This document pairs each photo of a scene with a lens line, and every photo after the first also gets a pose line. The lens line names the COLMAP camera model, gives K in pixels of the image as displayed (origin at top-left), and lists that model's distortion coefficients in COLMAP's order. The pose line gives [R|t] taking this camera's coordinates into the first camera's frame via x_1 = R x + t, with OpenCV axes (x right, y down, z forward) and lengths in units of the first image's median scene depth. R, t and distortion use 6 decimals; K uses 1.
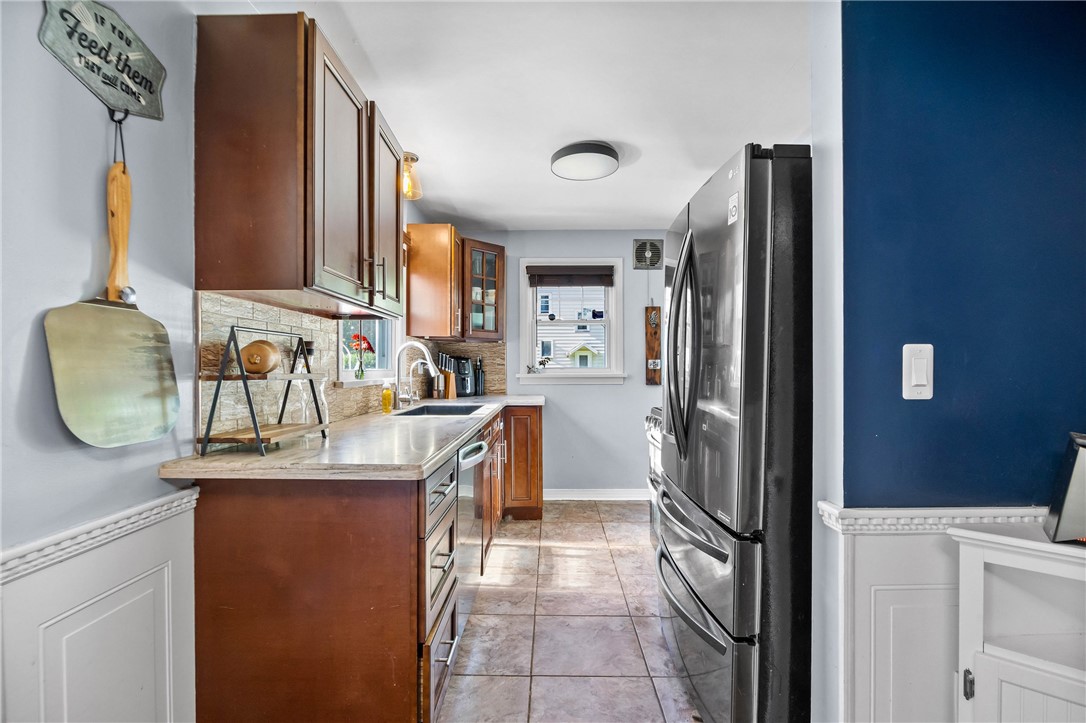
lens RADIAL K [[481.9, 0, 541.8], [0, 481.9, 366.9], [0, 0, 1]] dist [-0.024673, -0.000238]
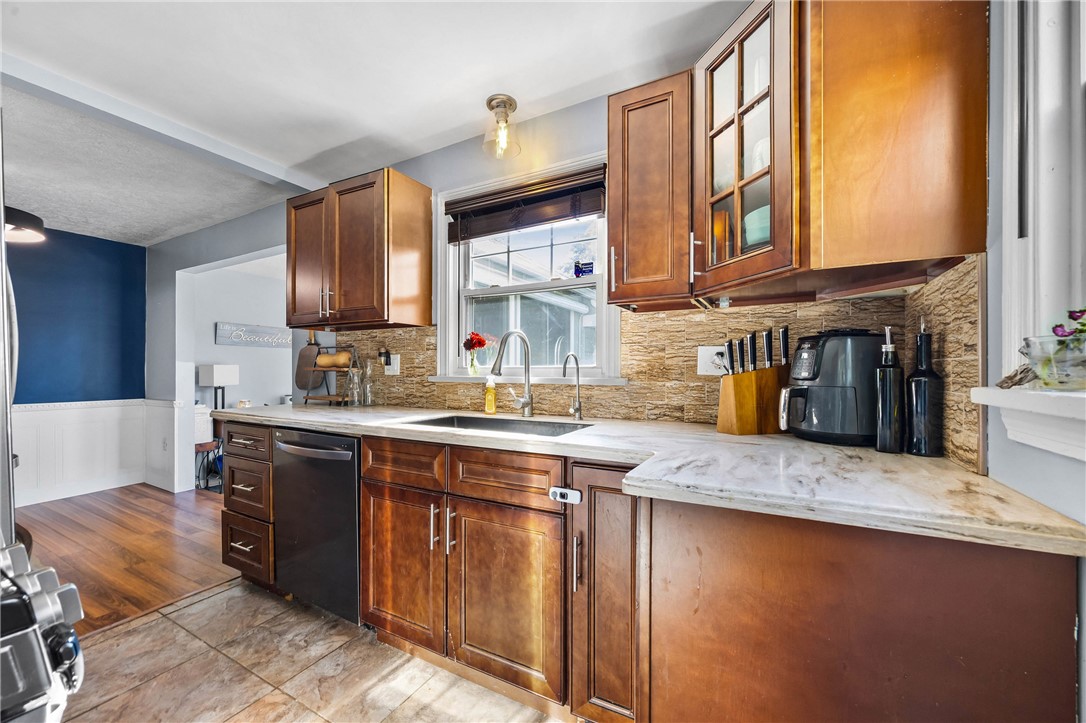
lens RADIAL K [[410.9, 0, 546.5], [0, 410.9, 369.5], [0, 0, 1]] dist [-0.001045, 0.000043]
pose [[-0.457304, 0.008970, -0.889265, 0.264931], [0.002321, 0.999958, 0.008893, 0.004161], [0.889307, 0.002003, -0.457306, 1.222408]]
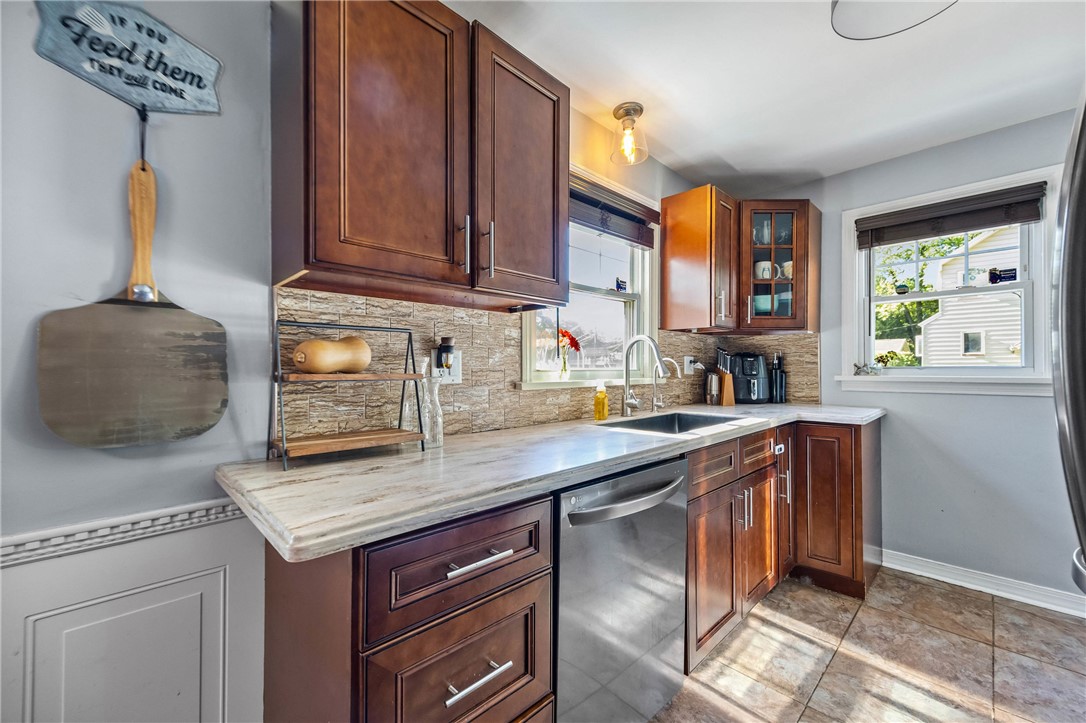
lens RADIAL K [[438.3, 0, 538.4], [0, 438.3, 368.3], [0, 0, 1]] dist [-0.001407, -0.000111]
pose [[0.713171, -0.001281, -0.700989, 0.119284], [0.003054, 0.999995, 0.001280, 0.002266], [0.700984, -0.003054, 0.713171, 0.317793]]
